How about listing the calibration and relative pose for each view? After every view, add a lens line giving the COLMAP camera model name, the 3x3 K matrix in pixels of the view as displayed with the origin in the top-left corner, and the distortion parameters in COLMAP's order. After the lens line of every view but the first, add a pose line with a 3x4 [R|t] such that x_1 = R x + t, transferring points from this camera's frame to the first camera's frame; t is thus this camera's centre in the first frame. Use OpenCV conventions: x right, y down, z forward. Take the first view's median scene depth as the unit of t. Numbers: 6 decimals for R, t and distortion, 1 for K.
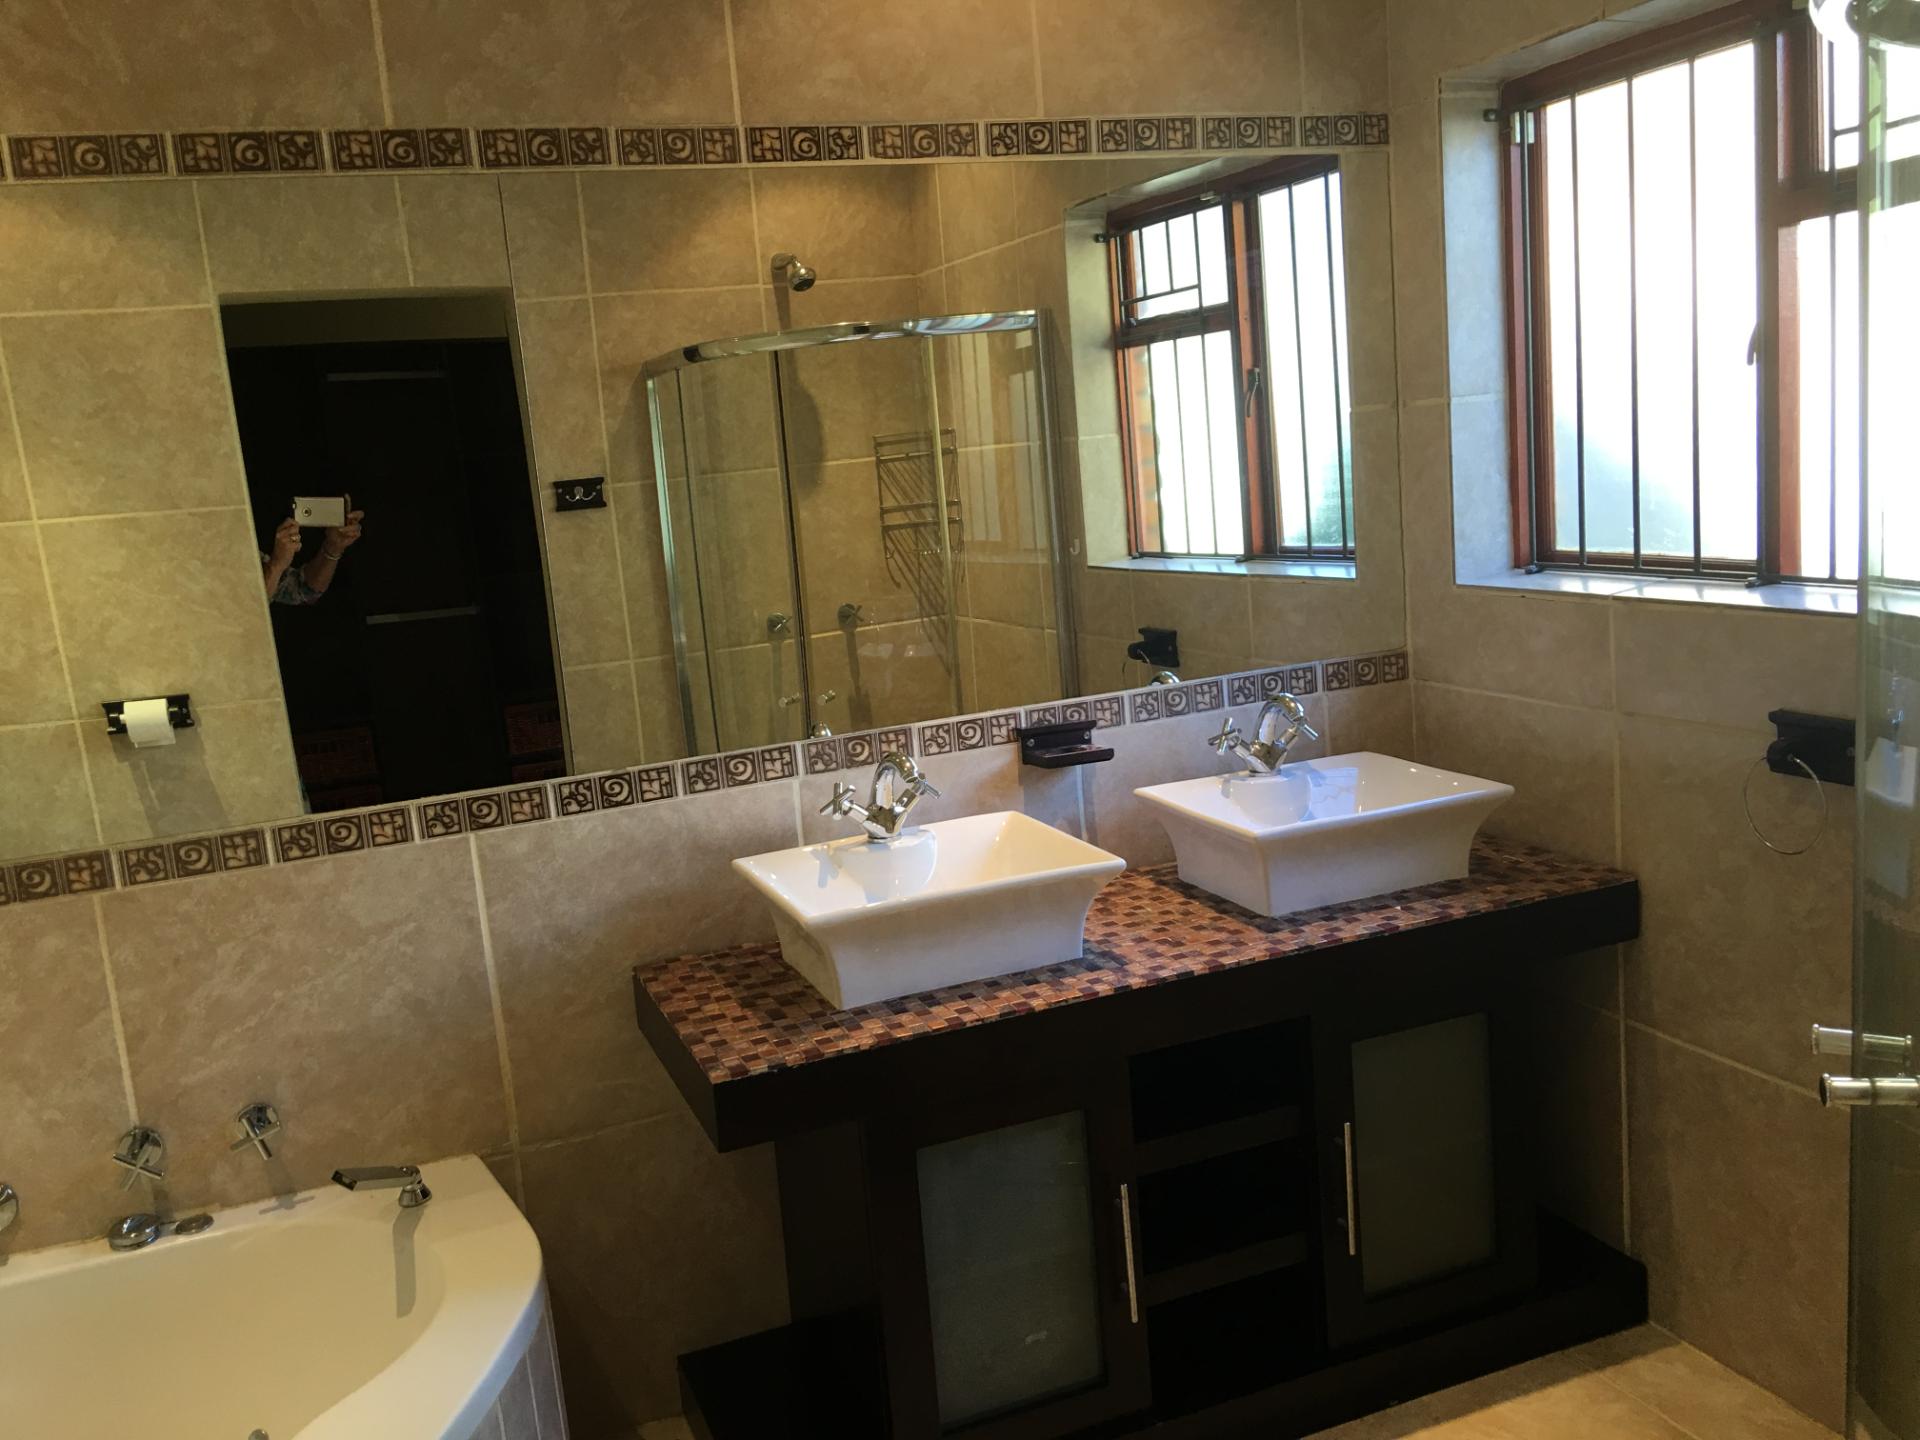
lens RADIAL K [[1621.5, 0, 951.5], [0, 1621.5, 718.7], [0, 0, 1]] dist [0.042624, -0.044637]
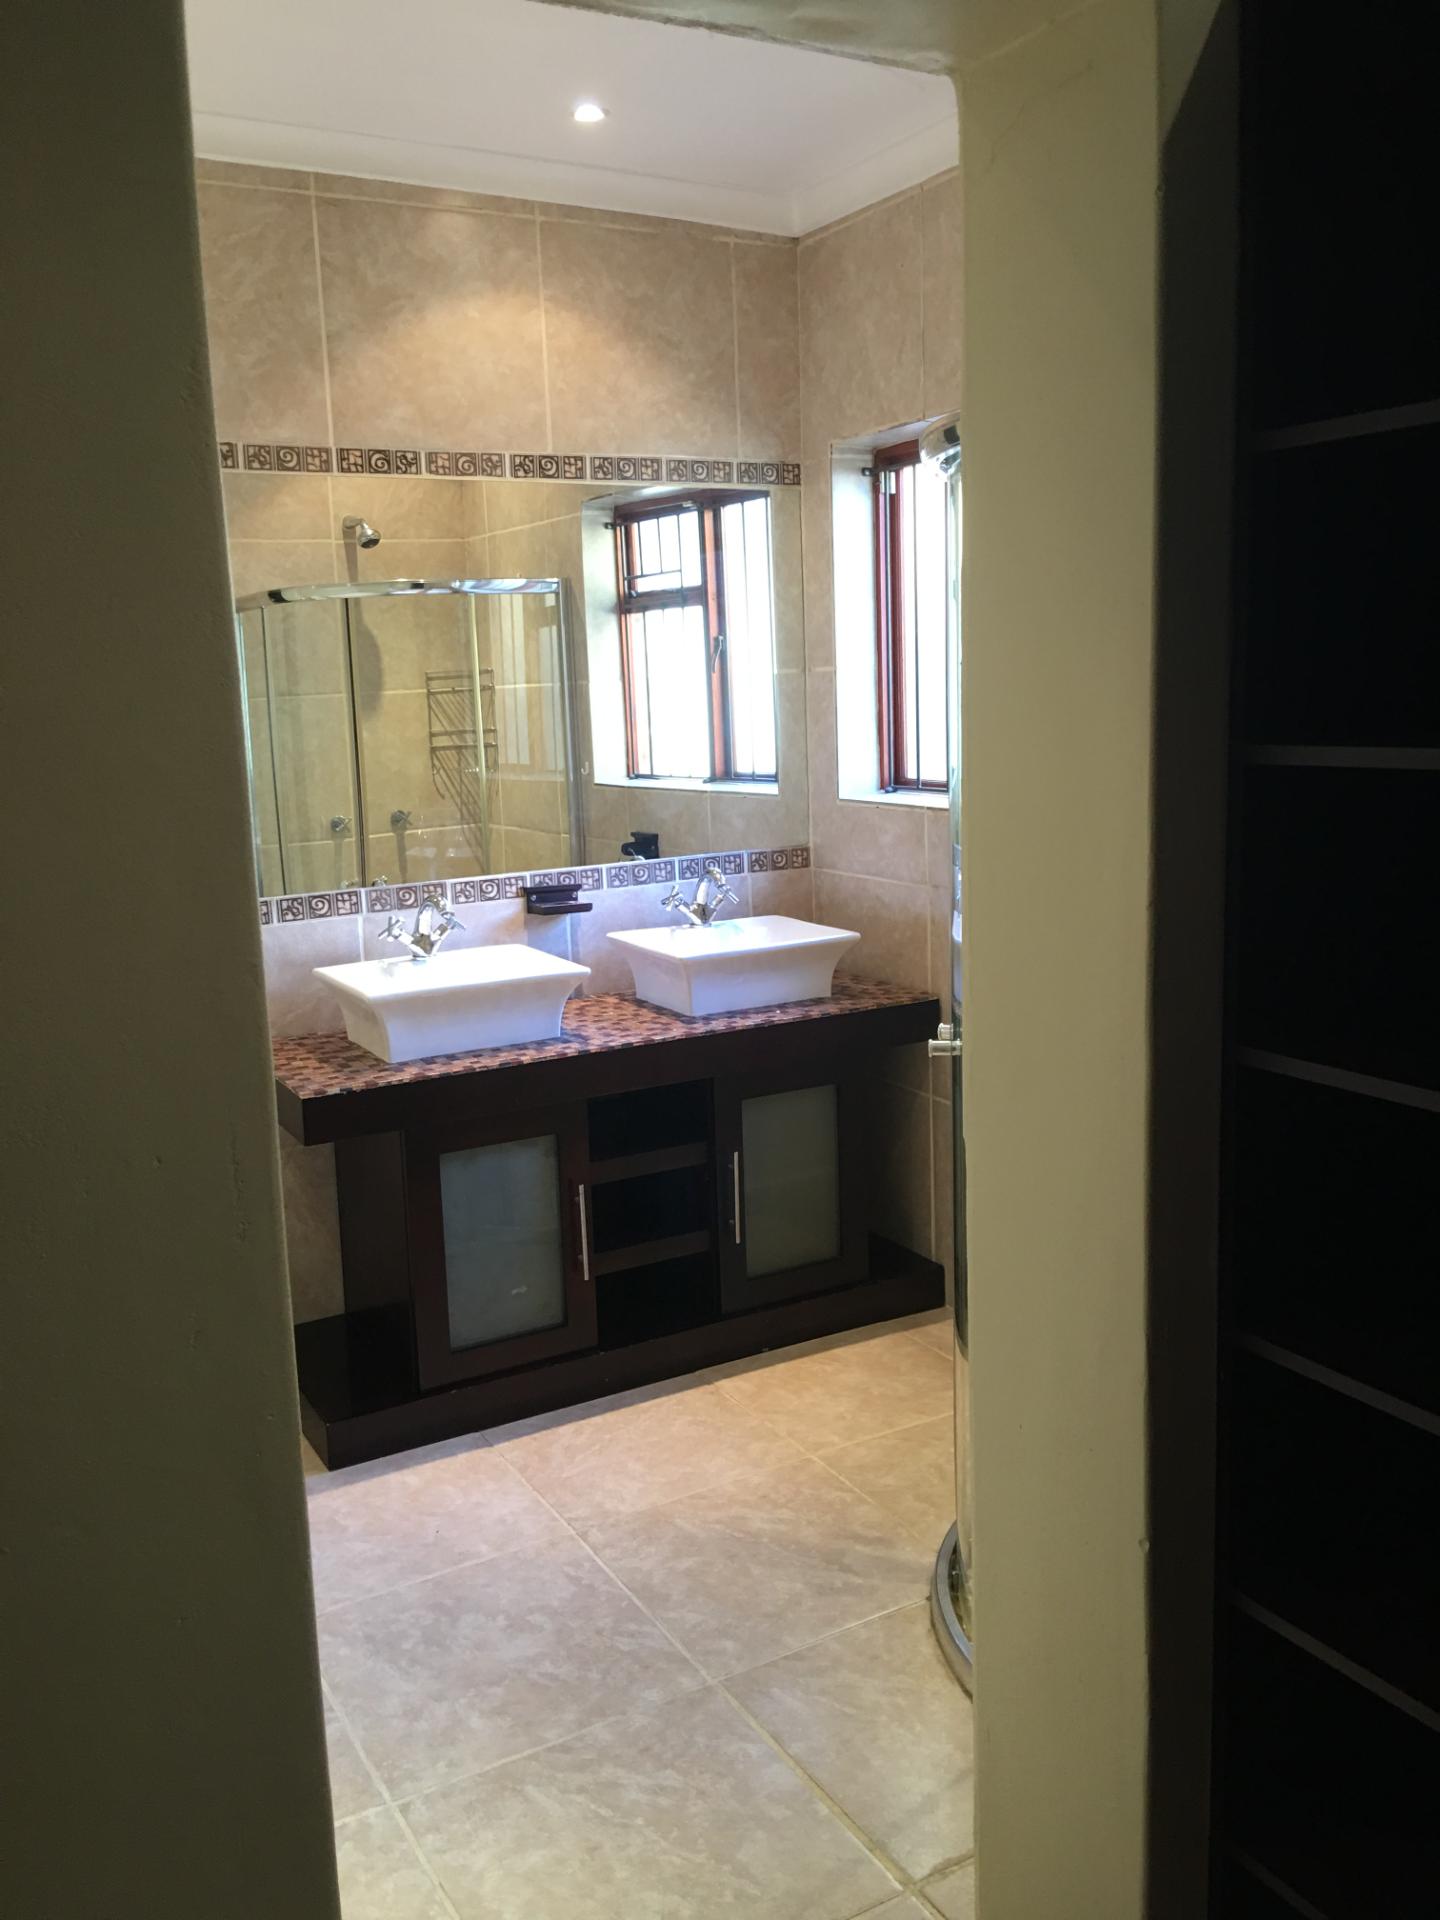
lens RADIAL K [[1621.5, 0, 729.3], [0, 1621.5, 966.7], [0, 0, 1]] dist [0.042624, -0.044637]
pose [[0.989821, 0.027309, 0.139676, 0.023162], [-0.027475, 0.999622, -0.000737, 0.071825], [-0.139644, -0.003108, 0.990197, -0.411885]]
